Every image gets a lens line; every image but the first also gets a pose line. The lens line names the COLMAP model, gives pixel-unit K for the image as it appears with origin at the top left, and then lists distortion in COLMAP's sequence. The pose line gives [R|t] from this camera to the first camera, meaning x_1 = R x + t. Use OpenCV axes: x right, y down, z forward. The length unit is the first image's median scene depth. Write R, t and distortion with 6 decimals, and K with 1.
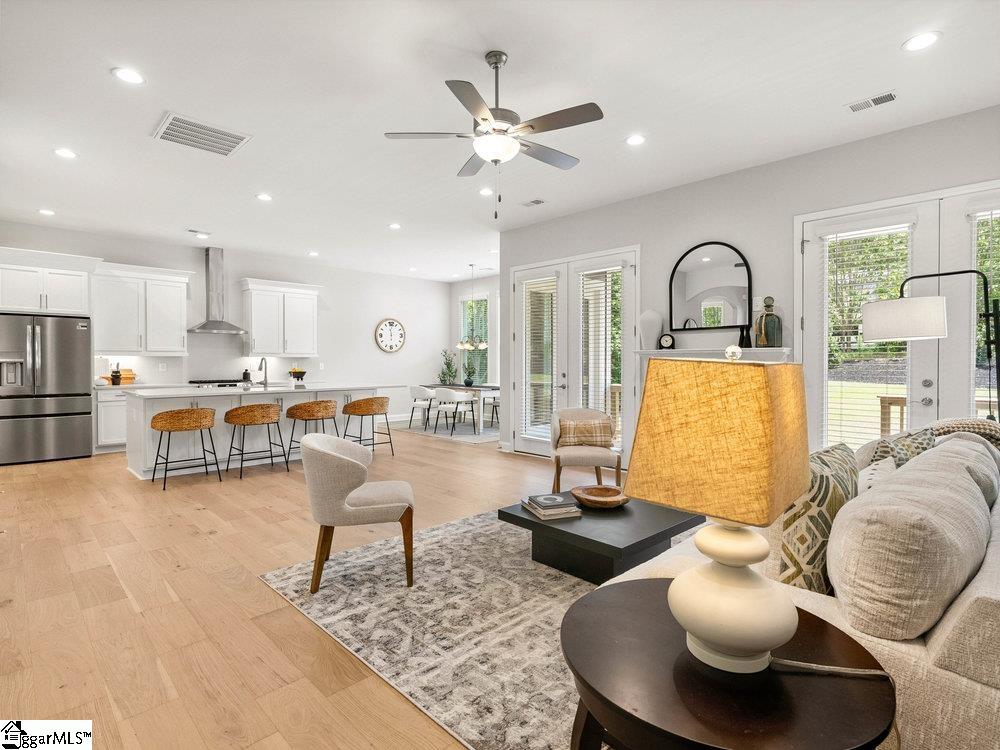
lens RADIAL K [[505.8, 0, 504.2], [0, 505.8, 370.2], [0, 0, 1]] dist [-0.014054, 0.000466]
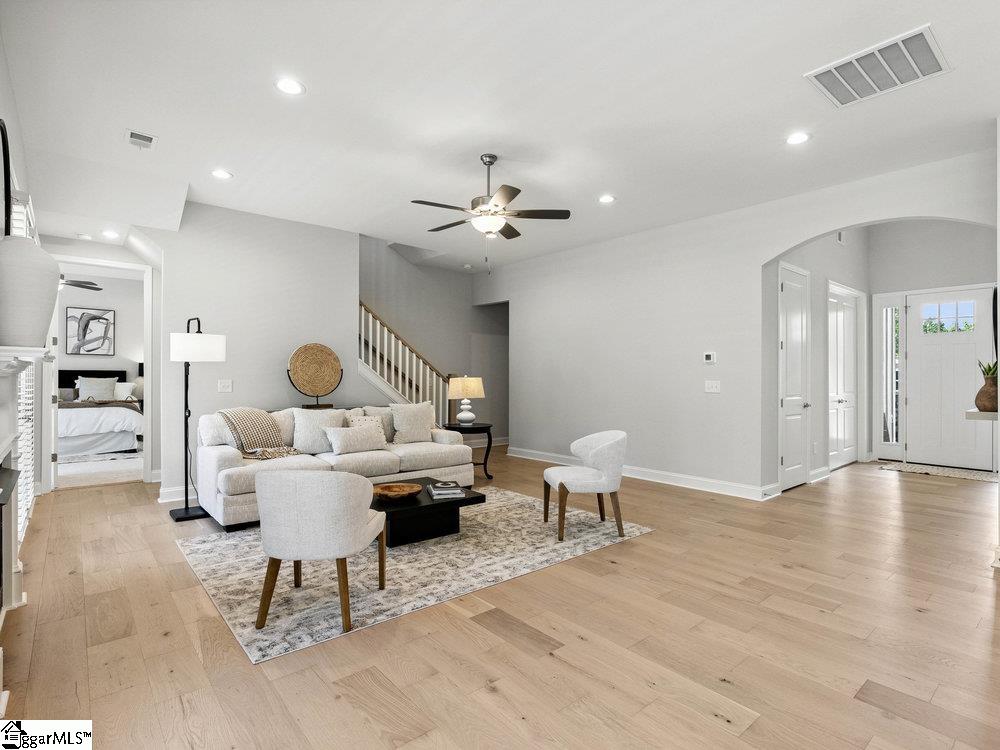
lens RADIAL K [[510.4, 0, 502.3], [0, 510.4, 372.3], [0, 0, 1]] dist [-0.010074, -0.000258]
pose [[-0.996831, -0.005624, 0.079353, -0.073002], [-0.005026, 0.999957, 0.007739, -0.020753], [-0.079393, 0.007316, -0.996817, 1.077930]]
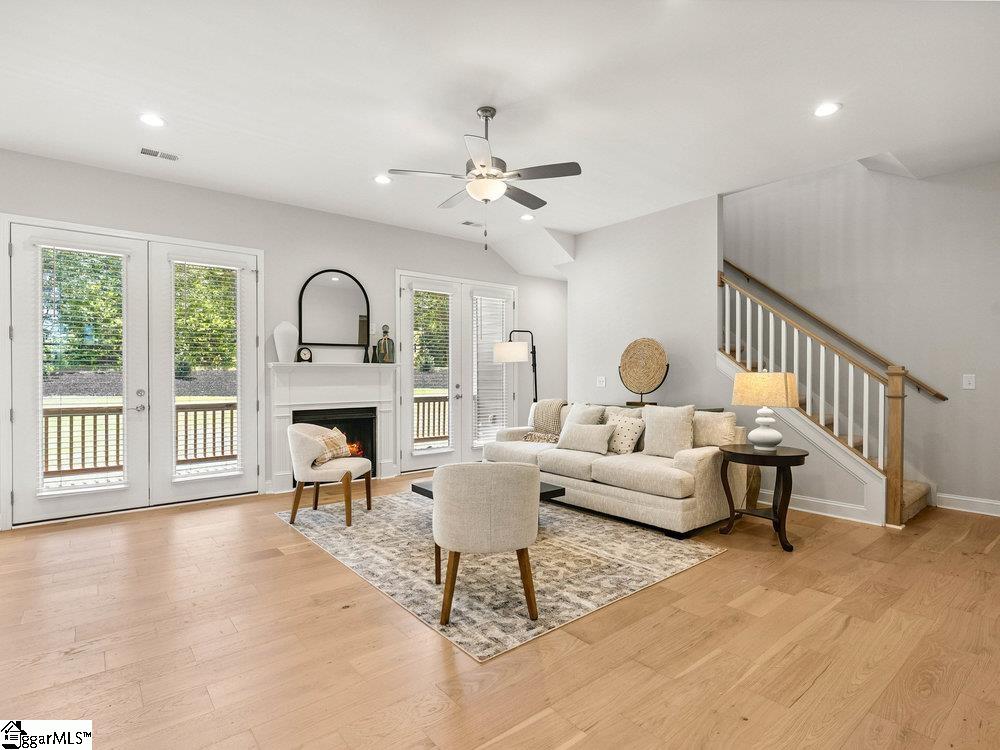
lens RADIAL K [[511.5, 0, 501.2], [0, 511.5, 377.6], [0, 0, 1]] dist [-0.004901, 0.000712]
pose [[0.098384, -0.006776, 0.995125, -0.536533], [0.017658, 0.999831, 0.005062, -0.006059], [-0.994992, 0.017074, 0.098487, 0.386749]]
